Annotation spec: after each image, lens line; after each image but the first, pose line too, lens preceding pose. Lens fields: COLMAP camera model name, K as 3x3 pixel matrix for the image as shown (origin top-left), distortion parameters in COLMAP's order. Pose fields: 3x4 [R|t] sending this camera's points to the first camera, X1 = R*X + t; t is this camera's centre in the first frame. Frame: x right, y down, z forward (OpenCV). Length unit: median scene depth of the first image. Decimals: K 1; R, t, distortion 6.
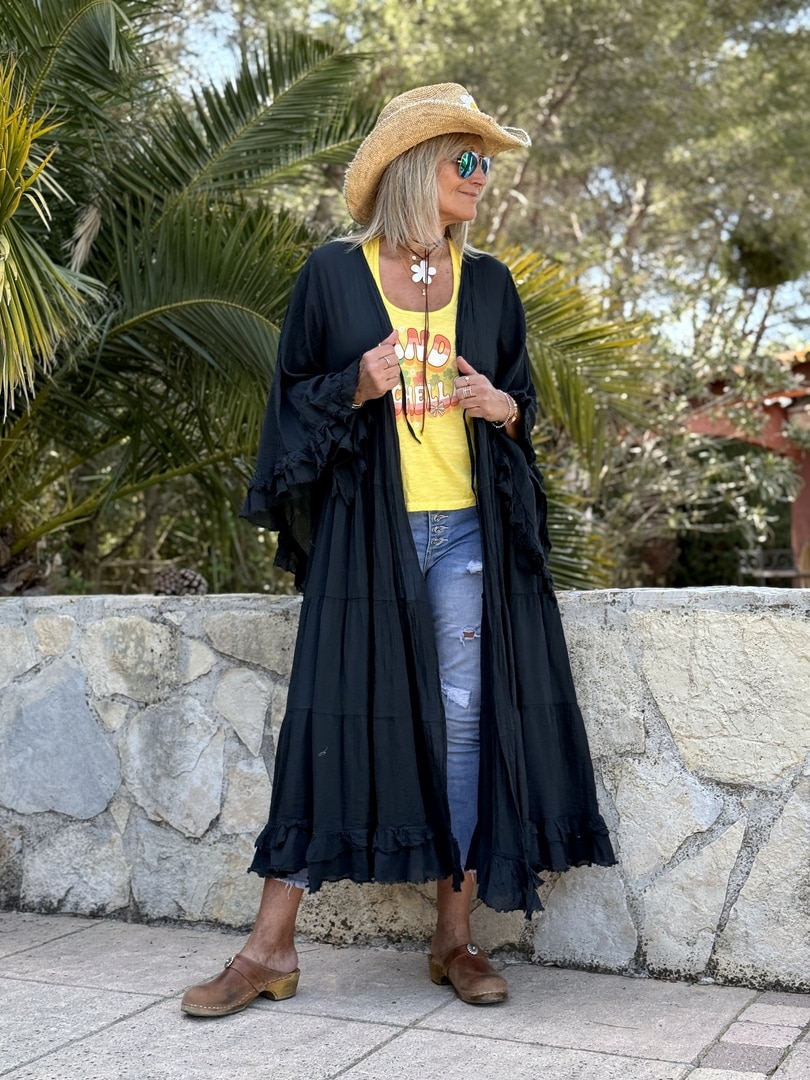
lens RADIAL K [[1608.4, 0, 405.0], [0, 1608.4, 540.0], [0, 0, 1]] dist [0.189826, -0.457324]
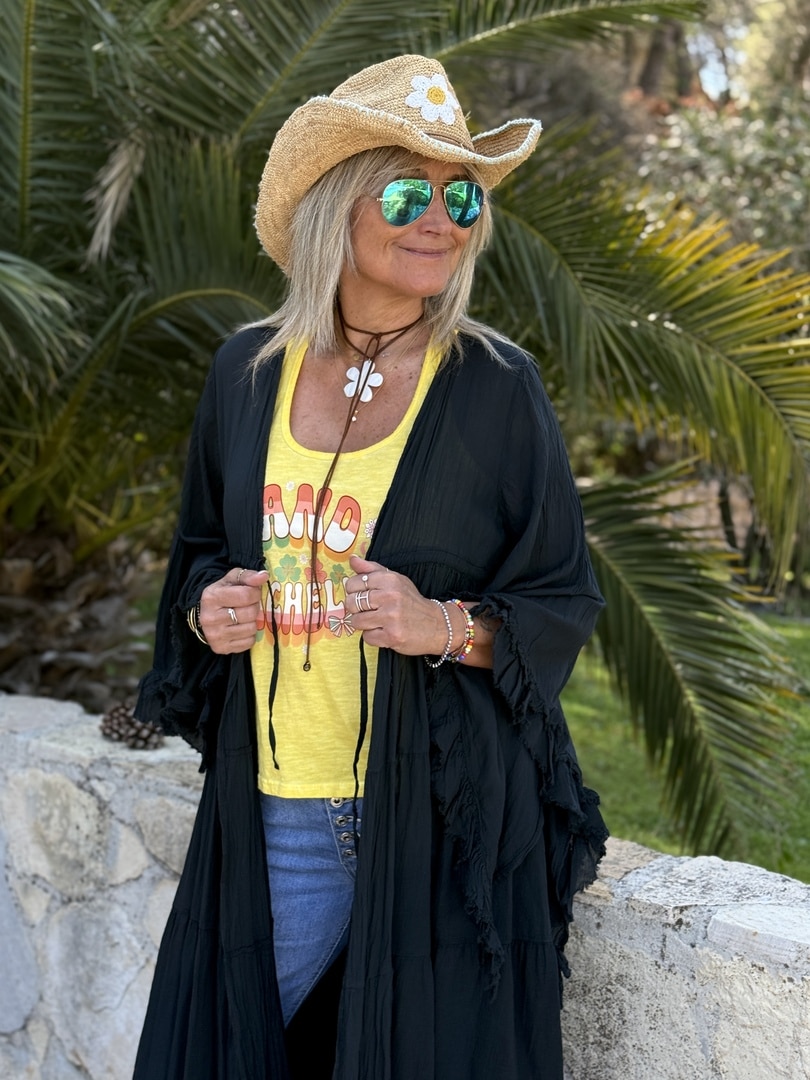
lens RADIAL K [[1631.7, 0, 391.3], [0, 1631.7, 545.6], [0, 0, 1]] dist [0.194762, -0.507442]
pose [[0.970775, 0.062436, -0.231728, 0.136516], [-0.033249, 0.991244, 0.127790, -0.150289], [0.237678, -0.116351, 0.964350, 0.344627]]
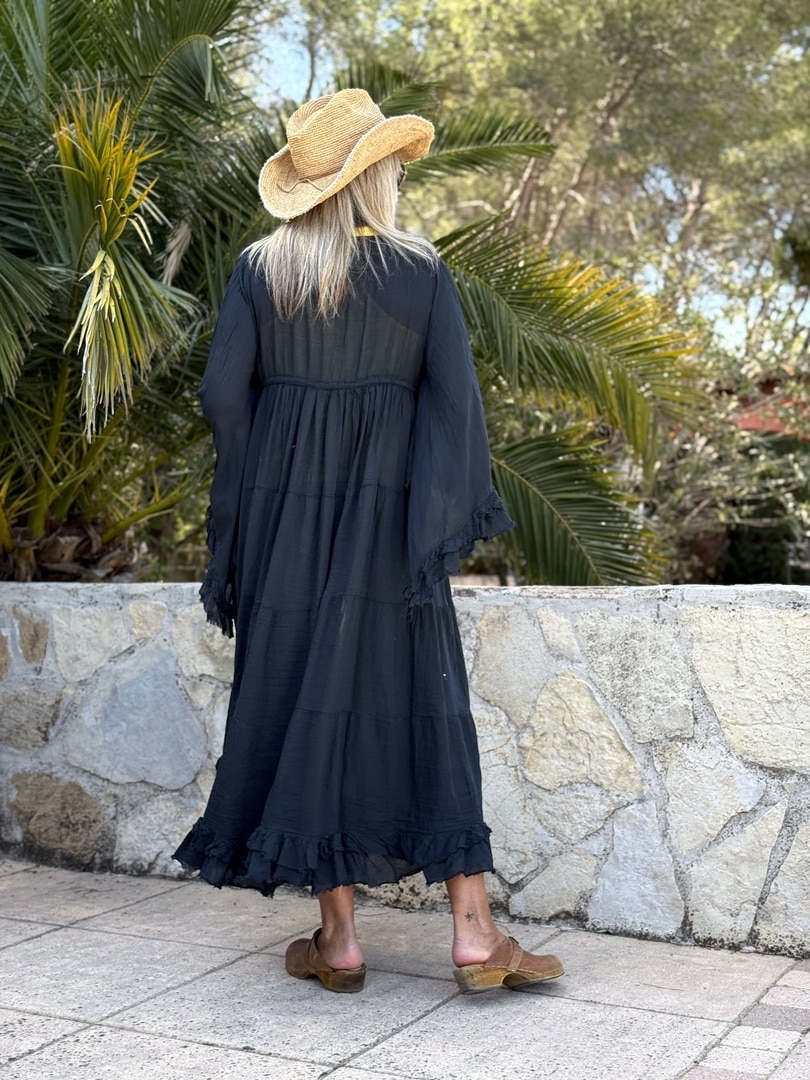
lens RADIAL K [[1557.2, 0, 409.5], [0, 1557.2, 531.0], [0, 0, 1]] dist [0.204932, -0.558824]
pose [[0.999378, 0.012578, -0.032941, -0.007007], [-0.012494, 0.999918, 0.002773, -0.005939], [0.032974, -0.002359, 0.999453, -0.045114]]
